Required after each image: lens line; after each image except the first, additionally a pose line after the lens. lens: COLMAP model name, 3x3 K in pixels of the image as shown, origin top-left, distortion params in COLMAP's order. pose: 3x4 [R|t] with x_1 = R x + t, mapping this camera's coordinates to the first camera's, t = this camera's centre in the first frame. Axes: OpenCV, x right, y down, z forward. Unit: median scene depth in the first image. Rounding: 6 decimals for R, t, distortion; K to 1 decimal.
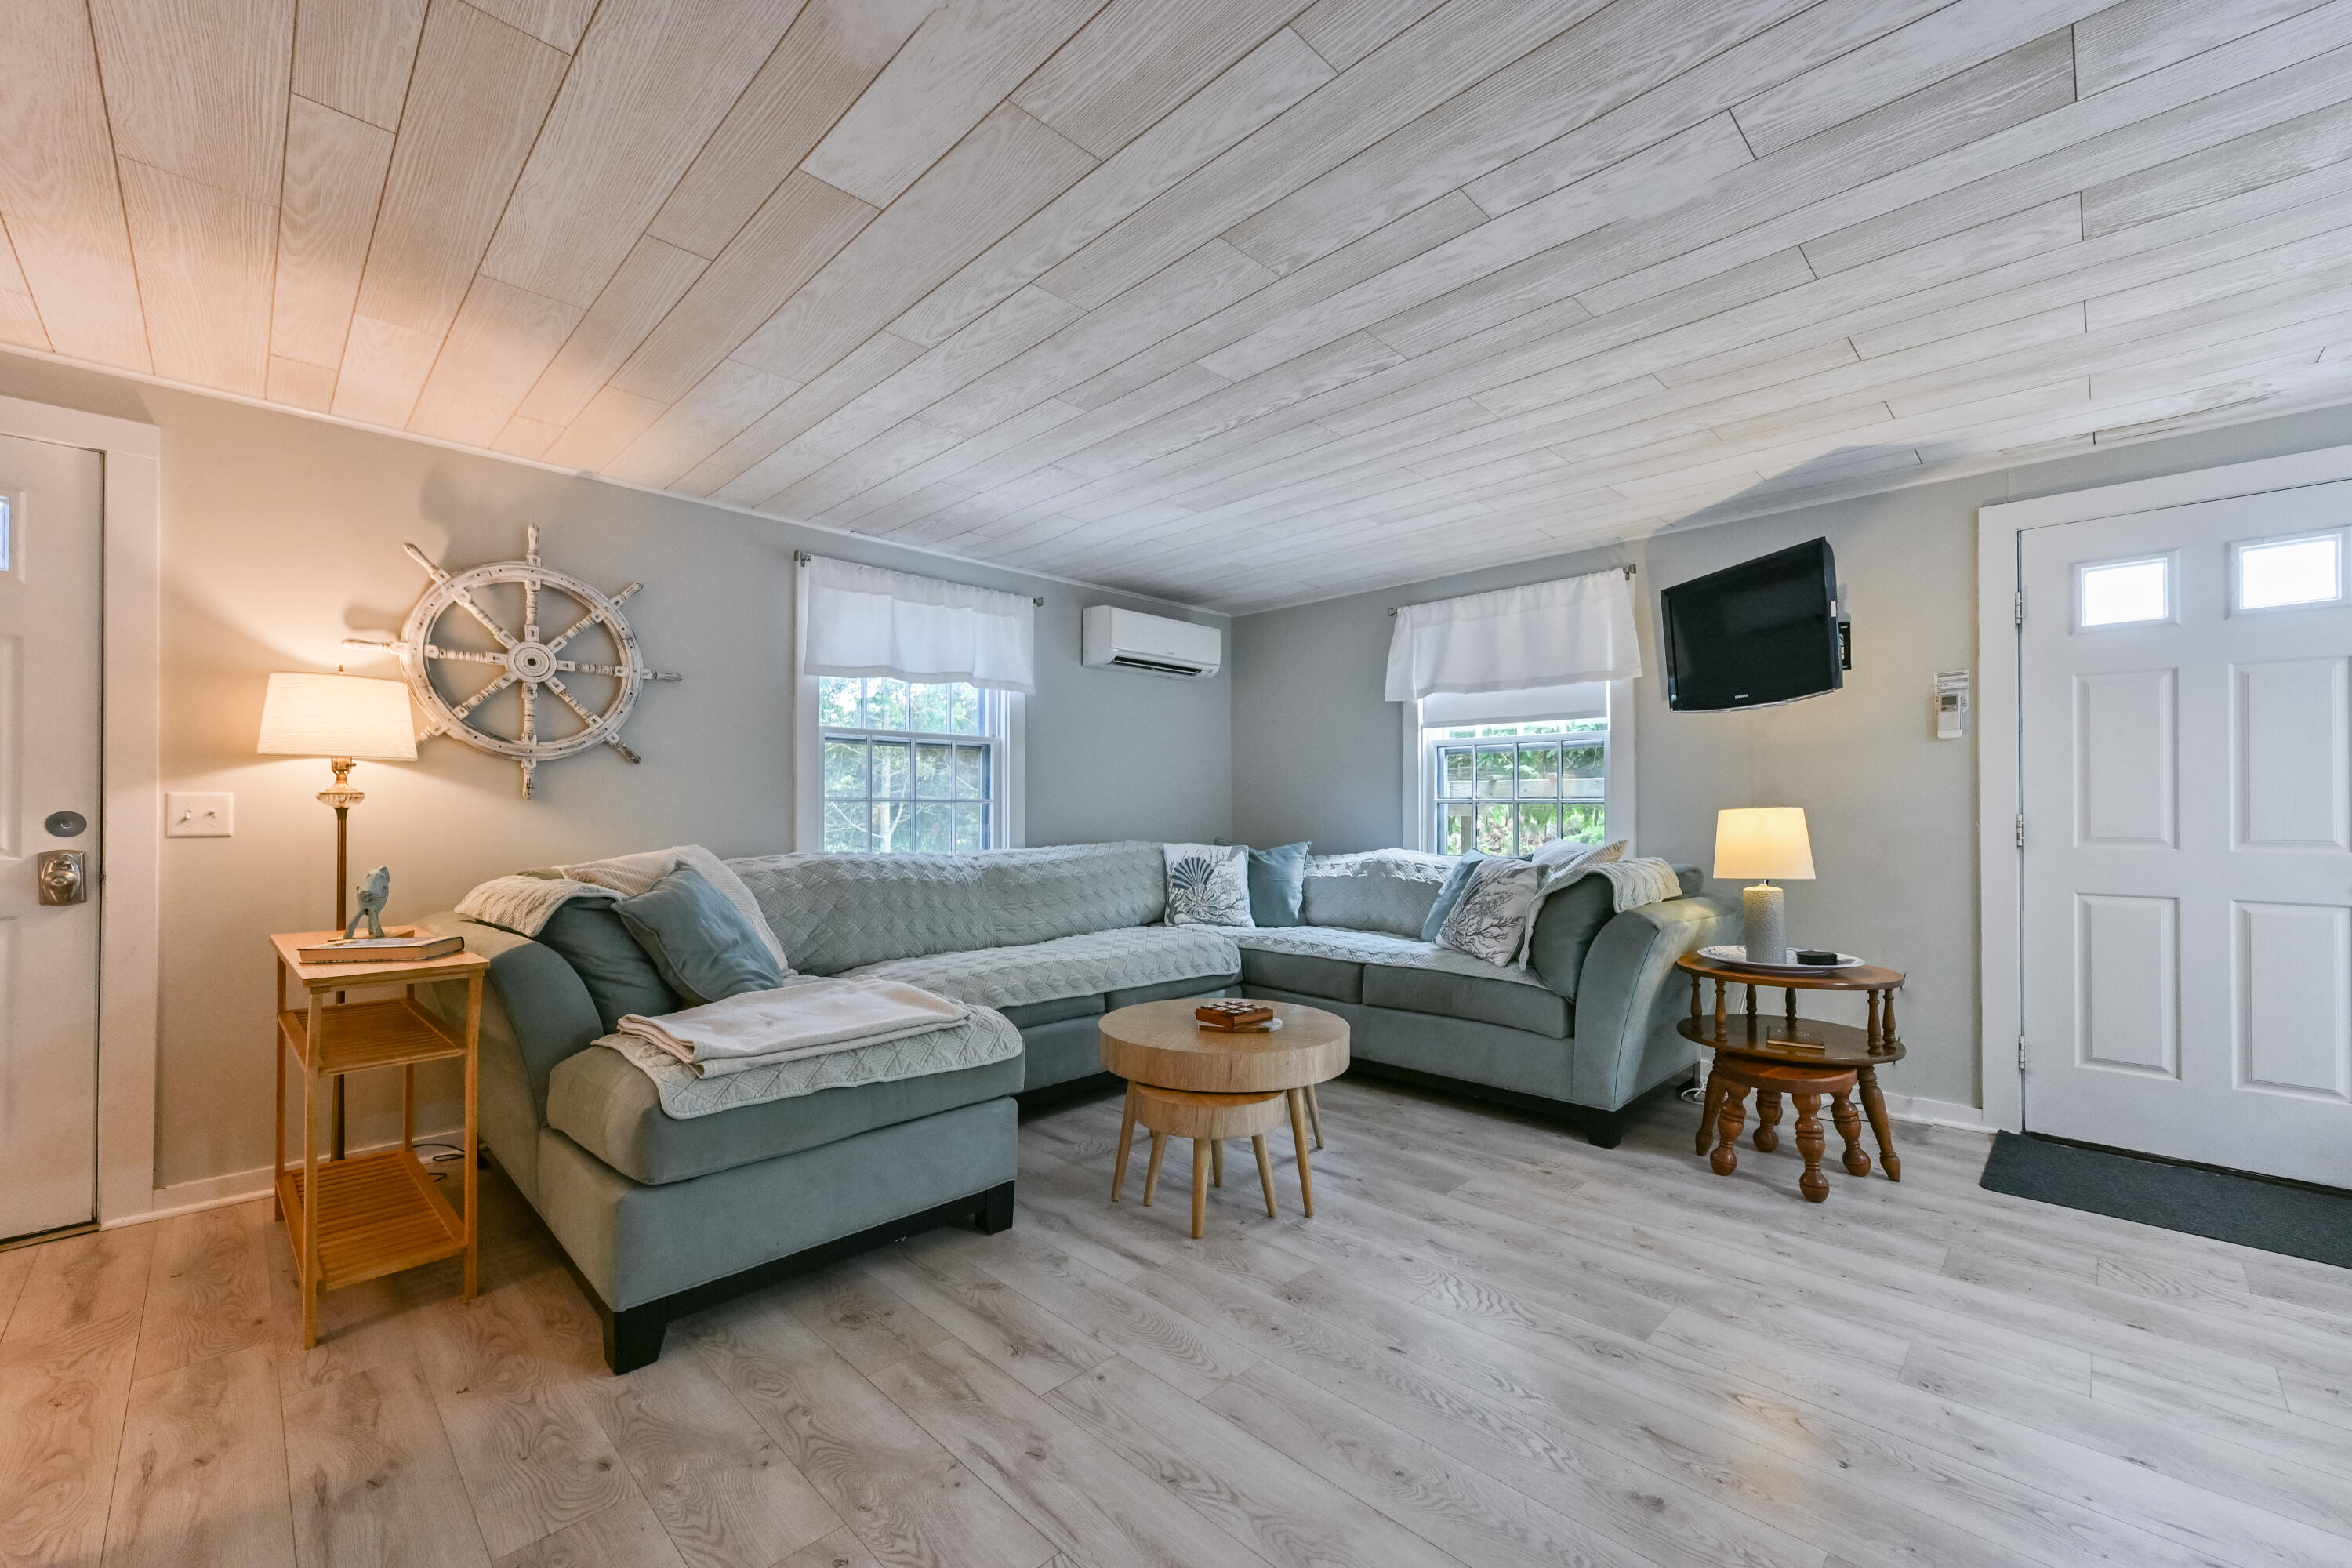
lens RADIAL K [[923.2, 0, 1167.7], [0, 923.2, 802.8], [0, 0, 1]] dist [0.000636, 0.000093]
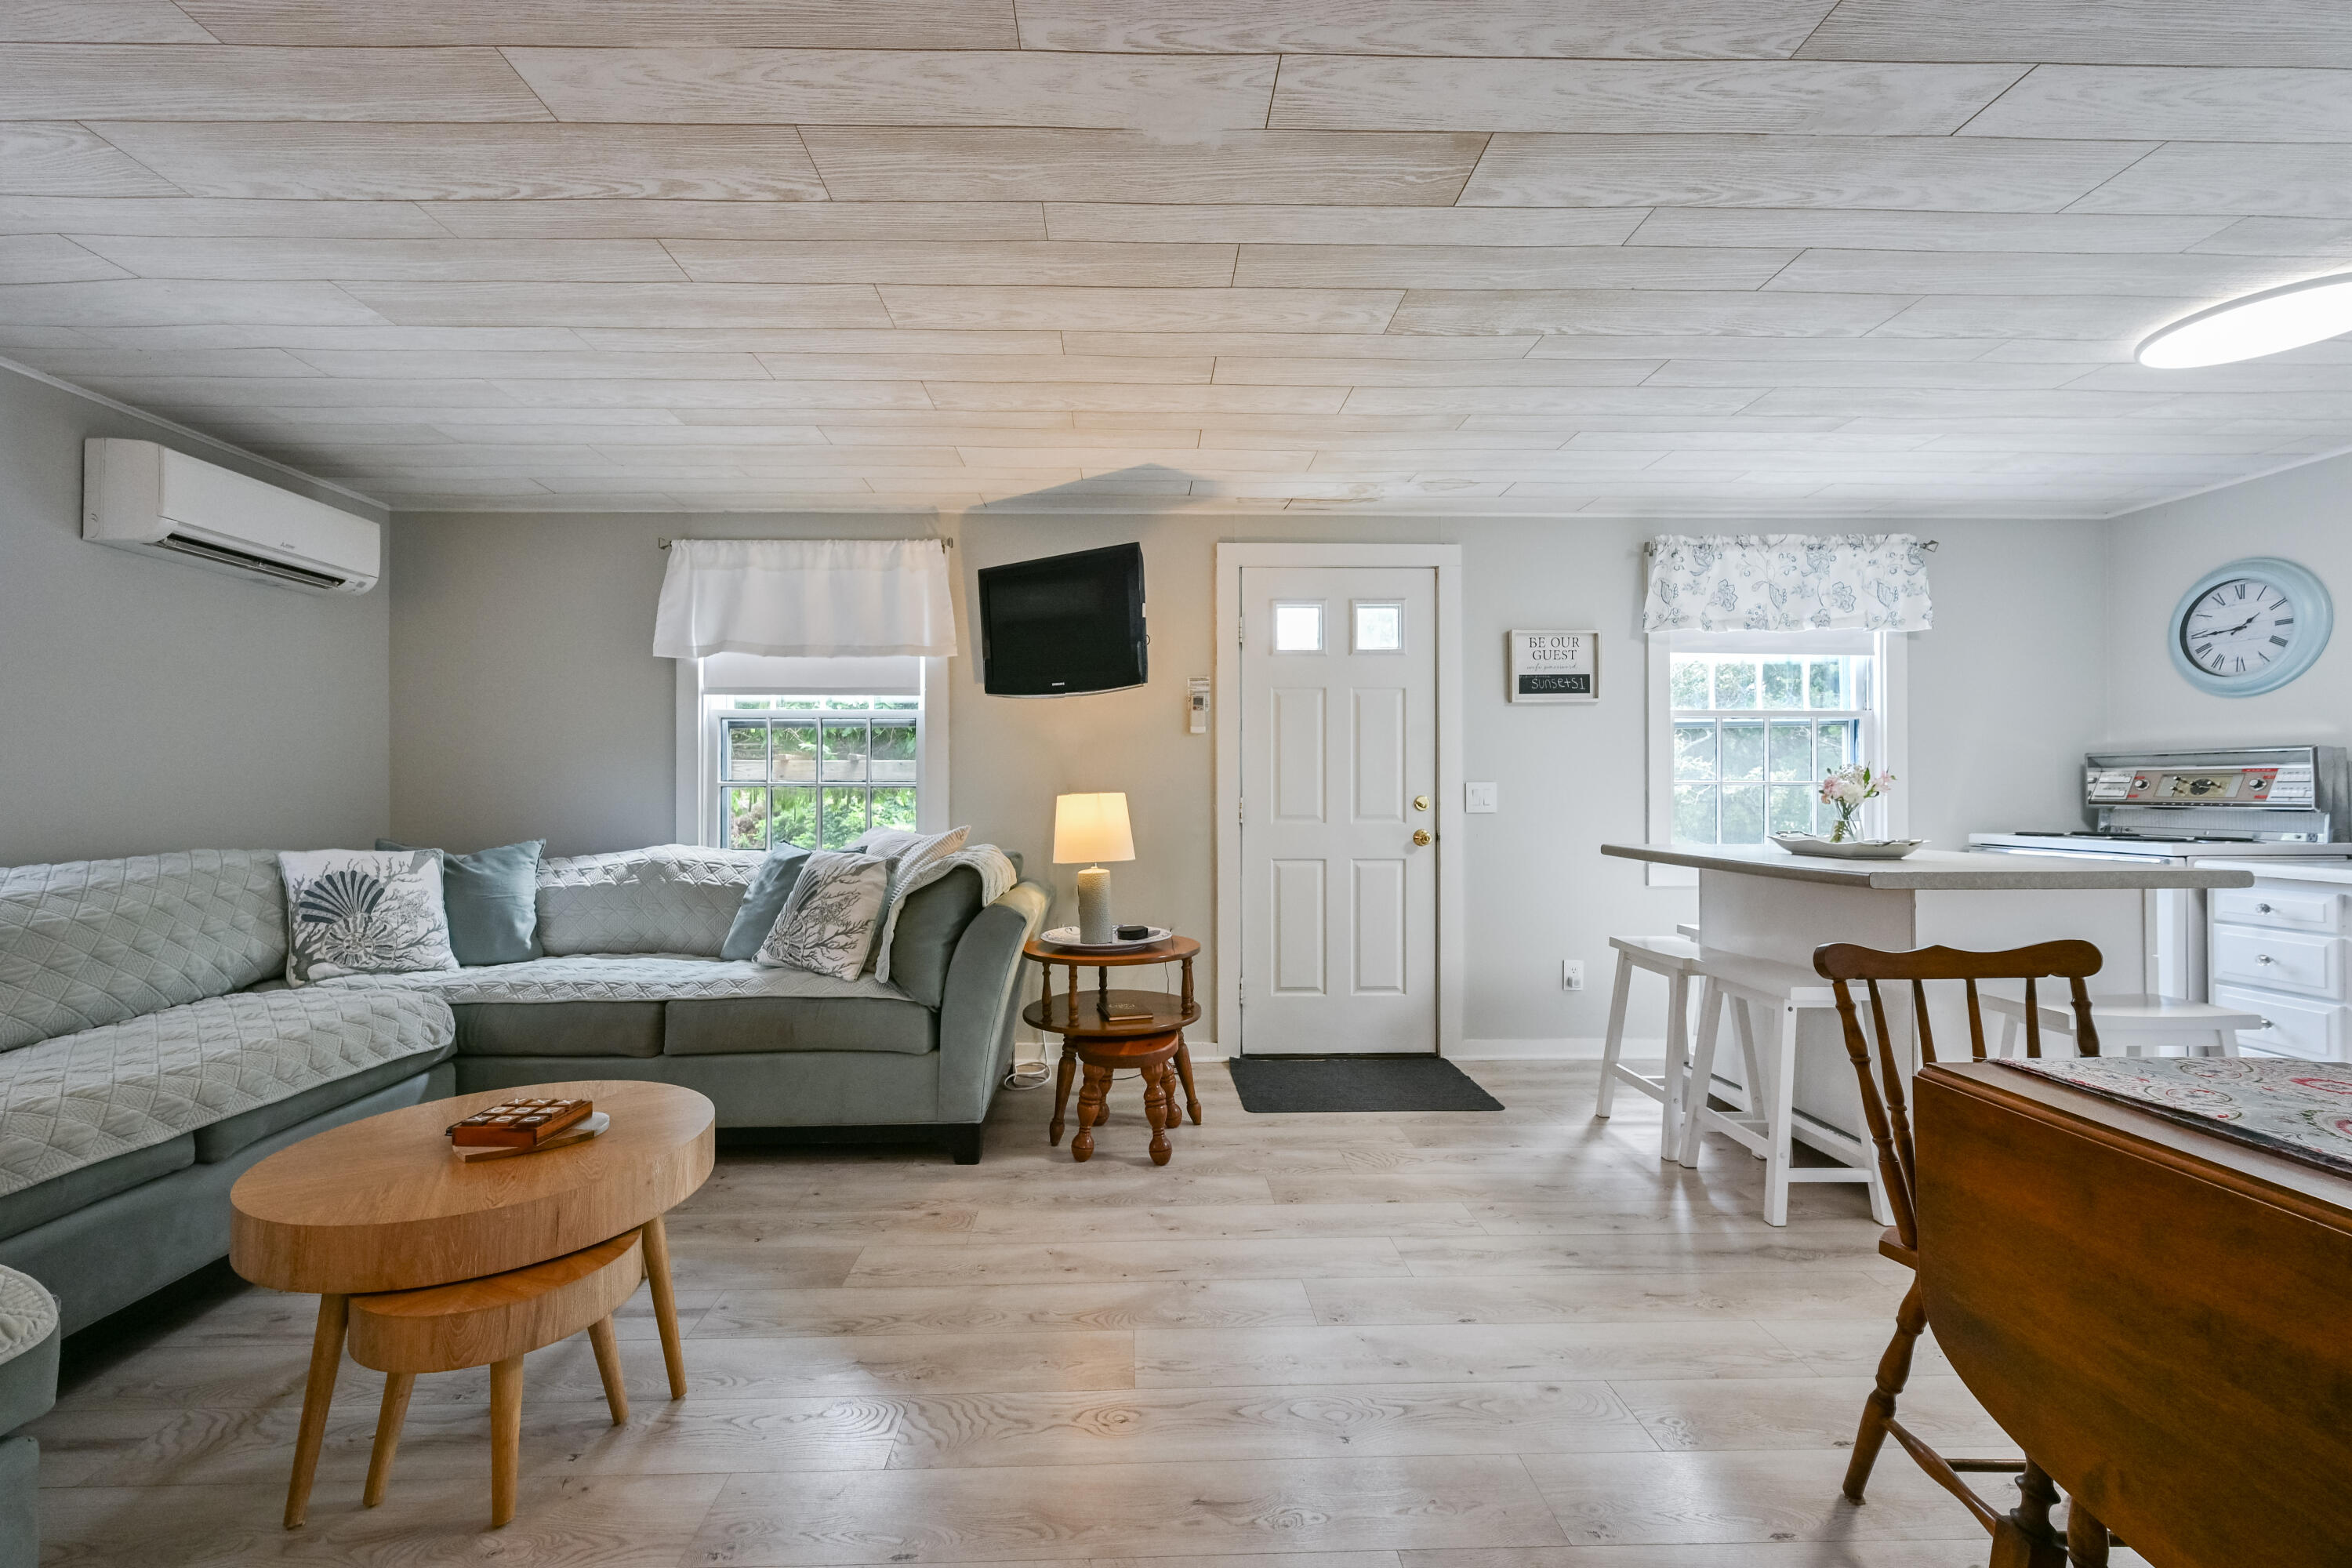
lens RADIAL K [[978.2, 0, 1176.0], [0, 978.2, 784.0], [0, 0, 1]] dist [-0.001473, -0.000214]
pose [[0.697273, 0.004000, 0.716794, -0.076363], [-0.003513, 0.999991, -0.002162, -0.002439], [-0.716797, -0.001011, 0.697282, 0.164346]]
